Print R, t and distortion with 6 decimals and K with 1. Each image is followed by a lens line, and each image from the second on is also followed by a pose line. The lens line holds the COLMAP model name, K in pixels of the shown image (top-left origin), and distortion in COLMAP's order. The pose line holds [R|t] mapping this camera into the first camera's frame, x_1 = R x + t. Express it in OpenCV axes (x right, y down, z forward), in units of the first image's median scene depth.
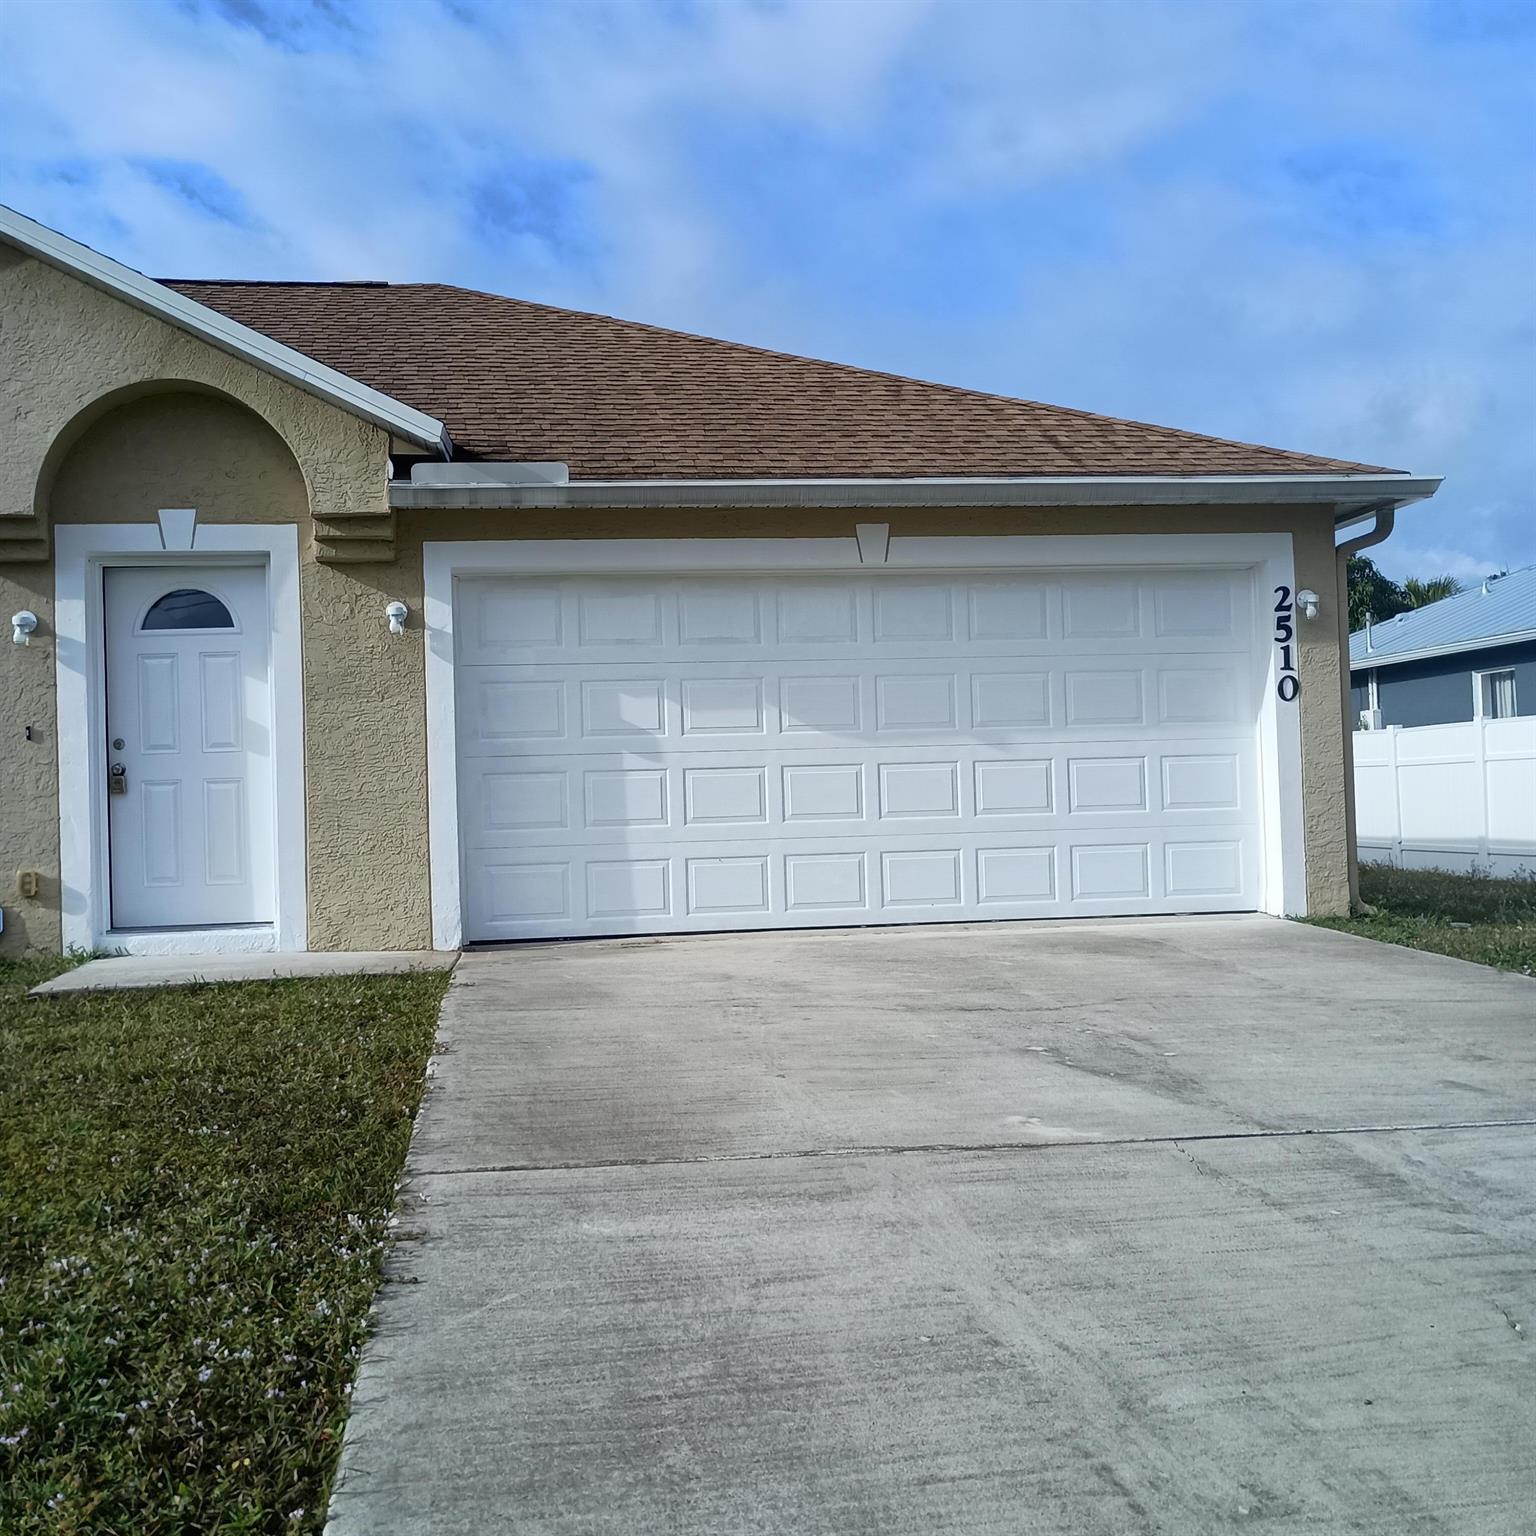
lens RADIAL K [[1725.9, 0, 768.0], [0, 1725.9, 768.0], [0, 0, 1]] dist [0.057462, -0.053163]
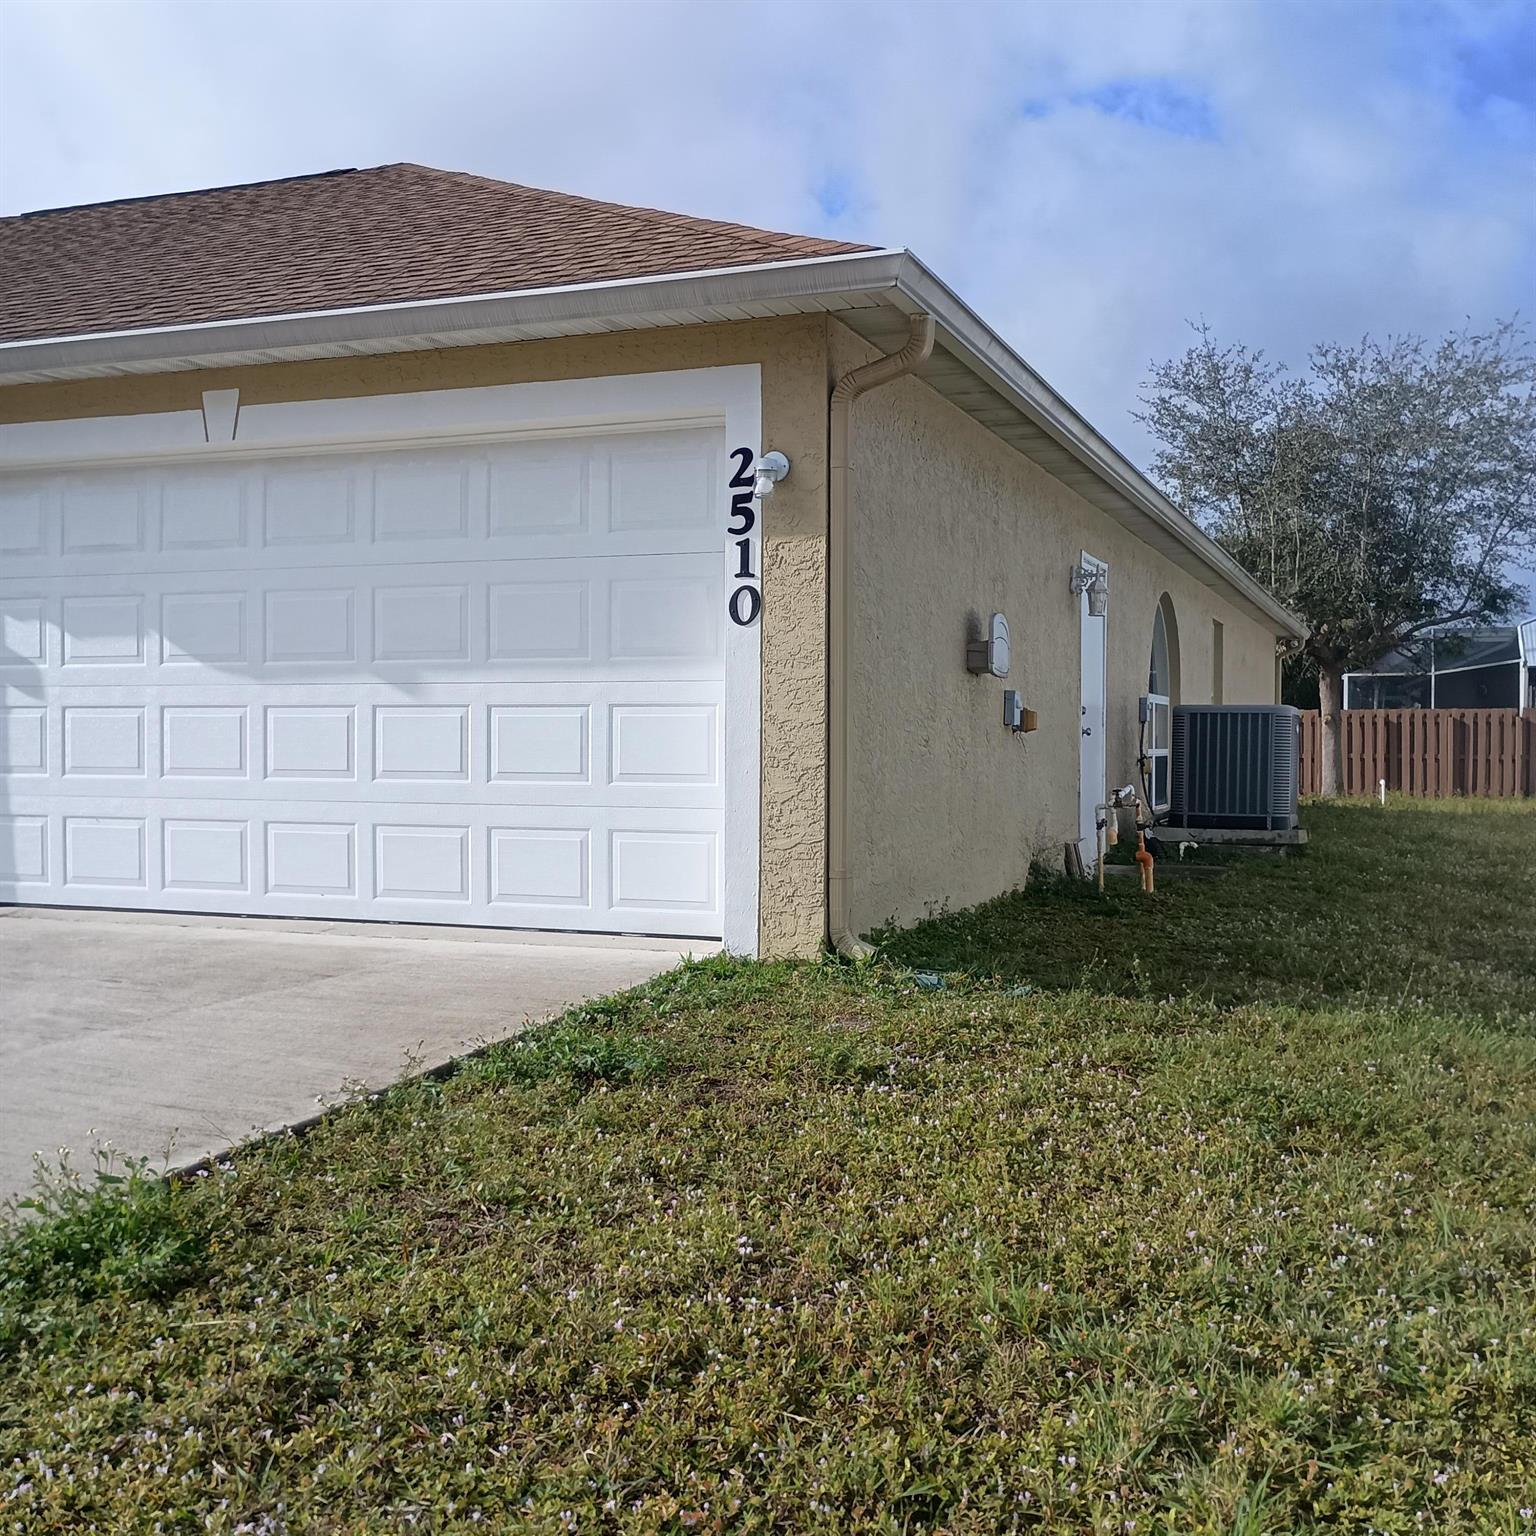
lens RADIAL K [[1725.9, 0, 768.0], [0, 1725.9, 768.0], [0, 0, 1]] dist [0.057462, -0.053163]
pose [[0.861628, 0.041702, -0.505825, 0.659269], [-0.017735, 0.998484, 0.052109, -0.019587], [0.507231, -0.035928, 0.861061, 0.458264]]
